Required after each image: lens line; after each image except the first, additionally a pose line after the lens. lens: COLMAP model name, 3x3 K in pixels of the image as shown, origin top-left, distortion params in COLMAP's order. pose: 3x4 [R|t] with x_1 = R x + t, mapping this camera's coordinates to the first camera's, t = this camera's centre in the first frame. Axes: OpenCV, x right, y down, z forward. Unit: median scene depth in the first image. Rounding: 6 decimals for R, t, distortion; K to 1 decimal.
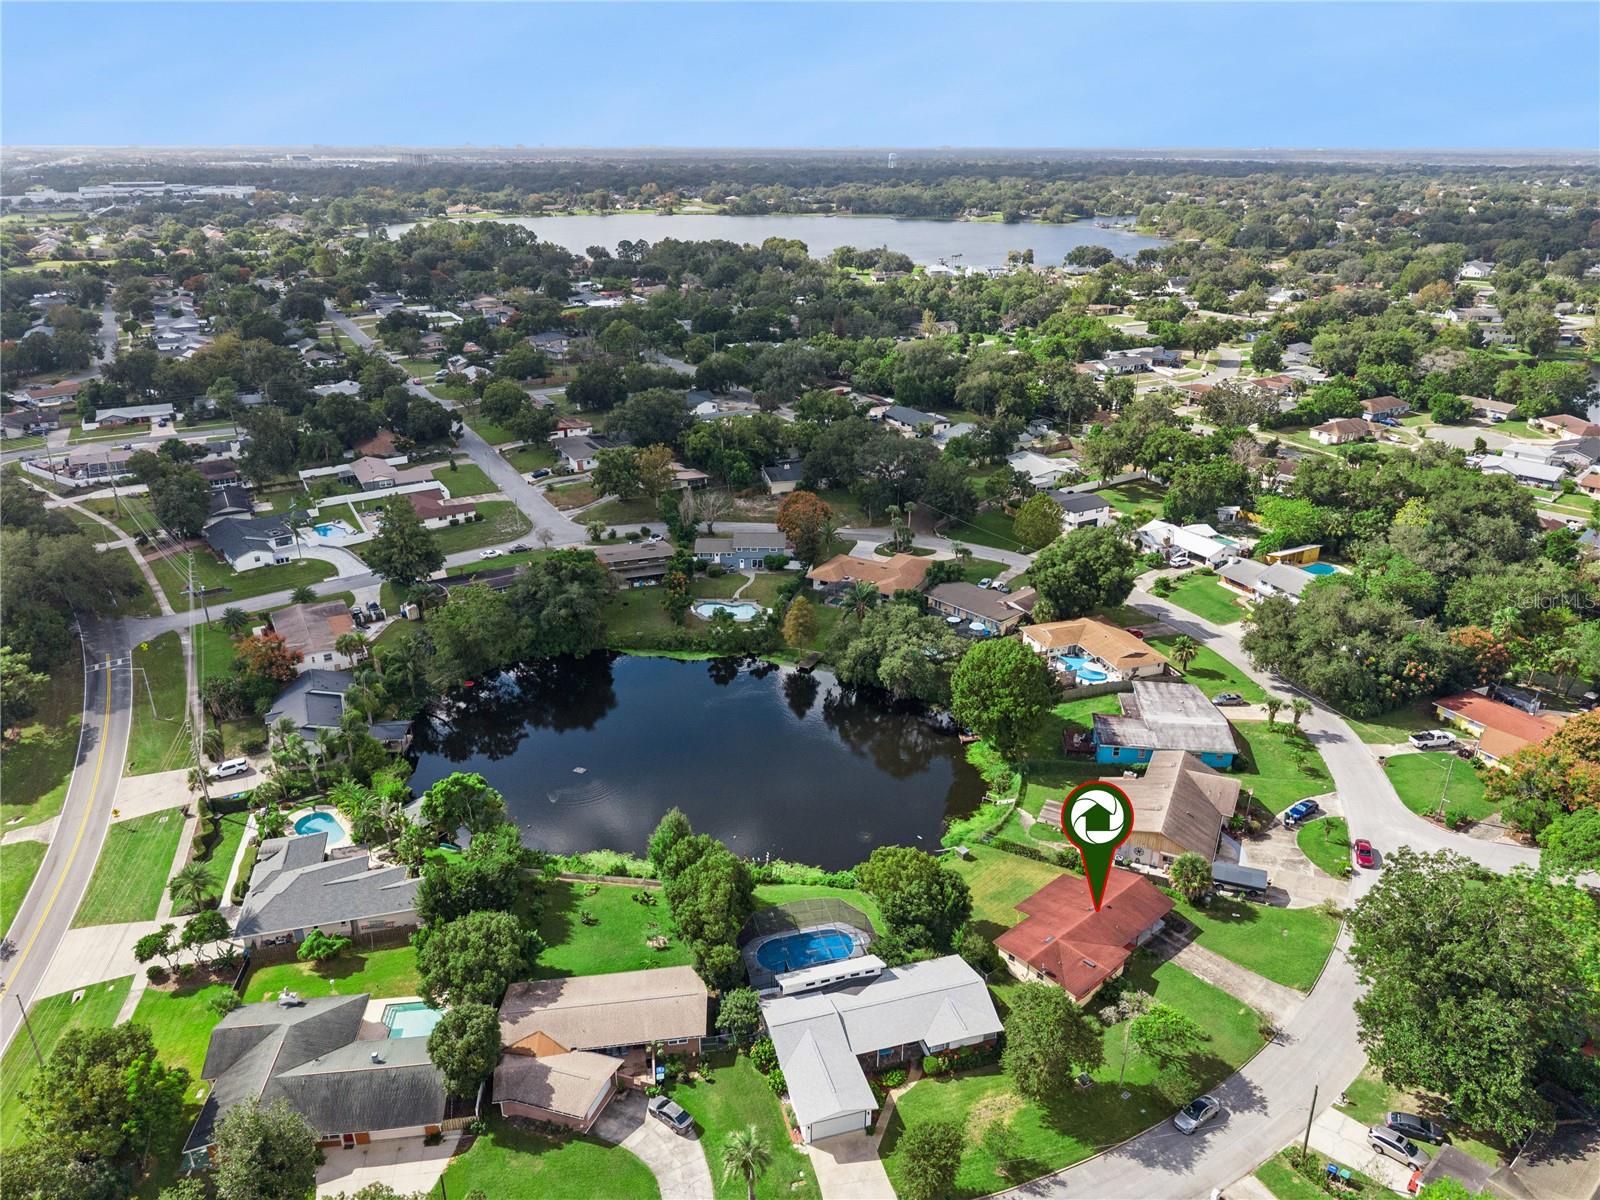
lens RADIAL K [[1087.6, 0, 800.0], [0, 1087.6, 600.0], [0, 0, 1]] dist [0.013858, -0.003102]
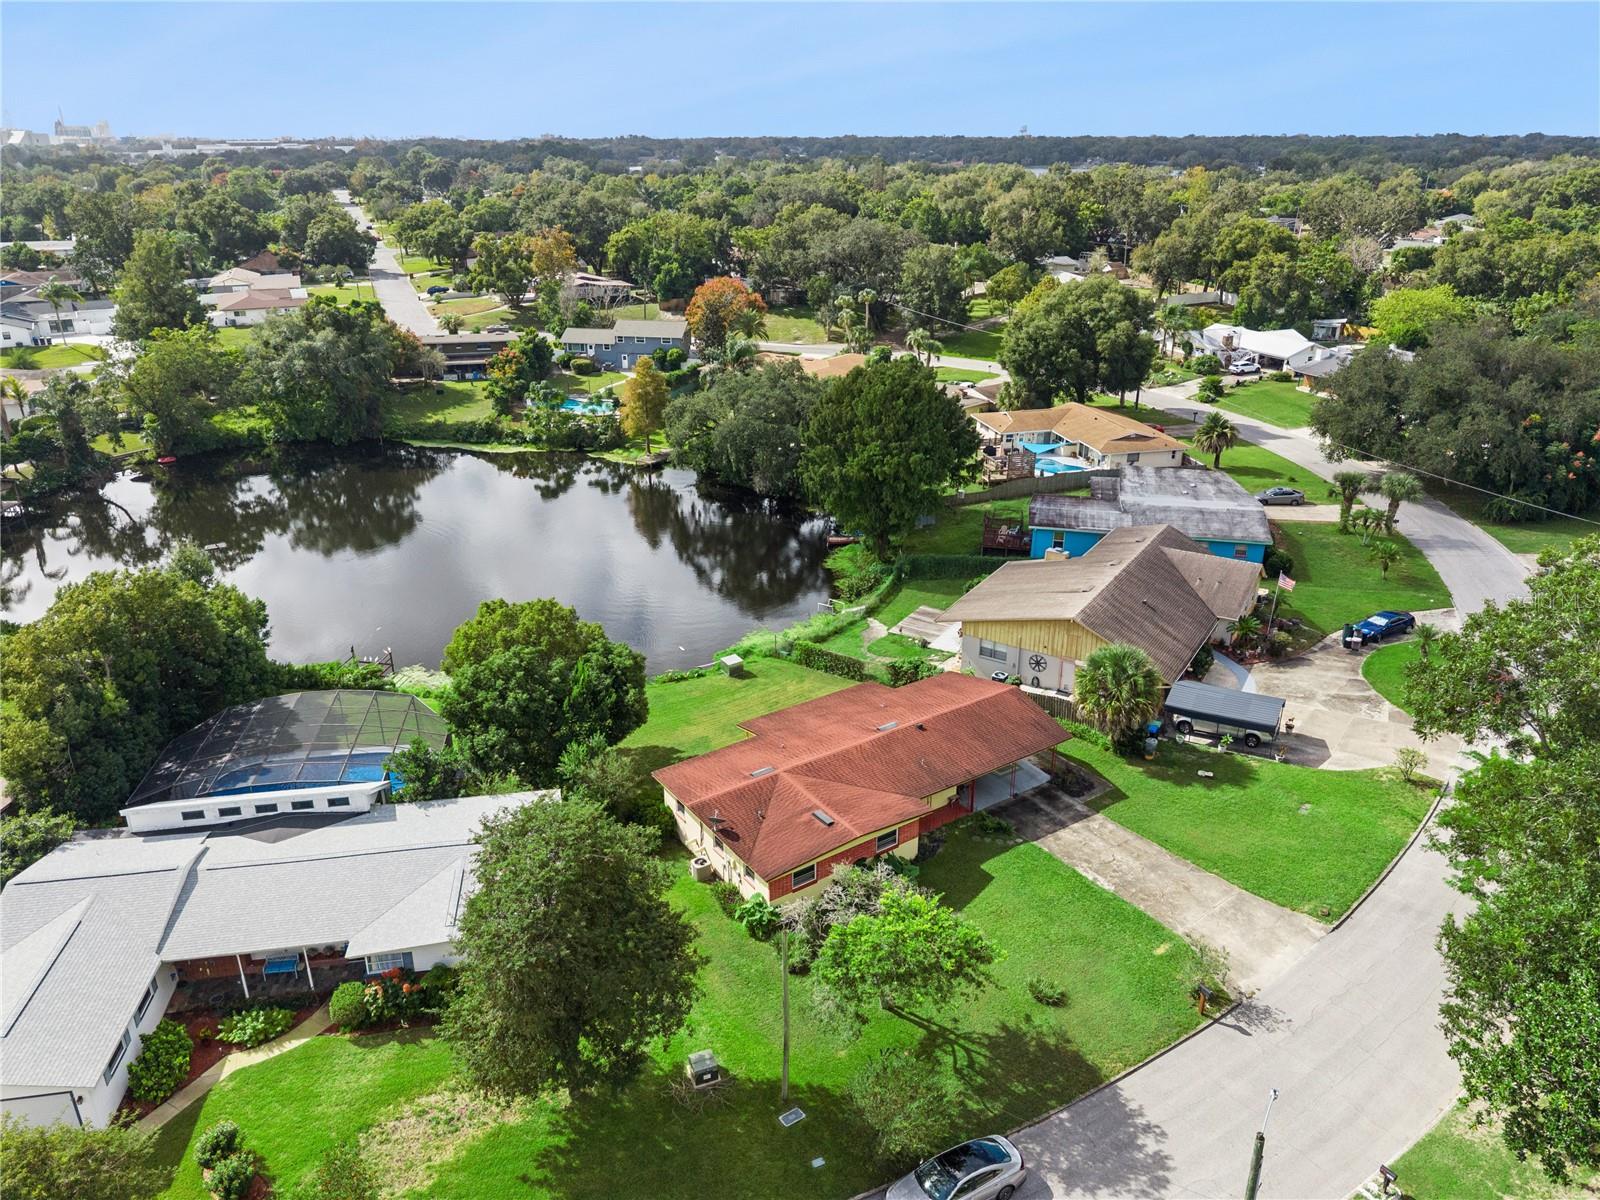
lens RADIAL K [[1120.0, 0, 800.0], [0, 1120.0, 600.0], [0, 0, 1]] dist [0.004919, -0.000700]
pose [[0.993838, 0.047984, -0.099919, 0.262512], [-0.048099, 0.998842, 0.001263, 0.215988], [0.099864, 0.003551, 0.994995, 0.483110]]
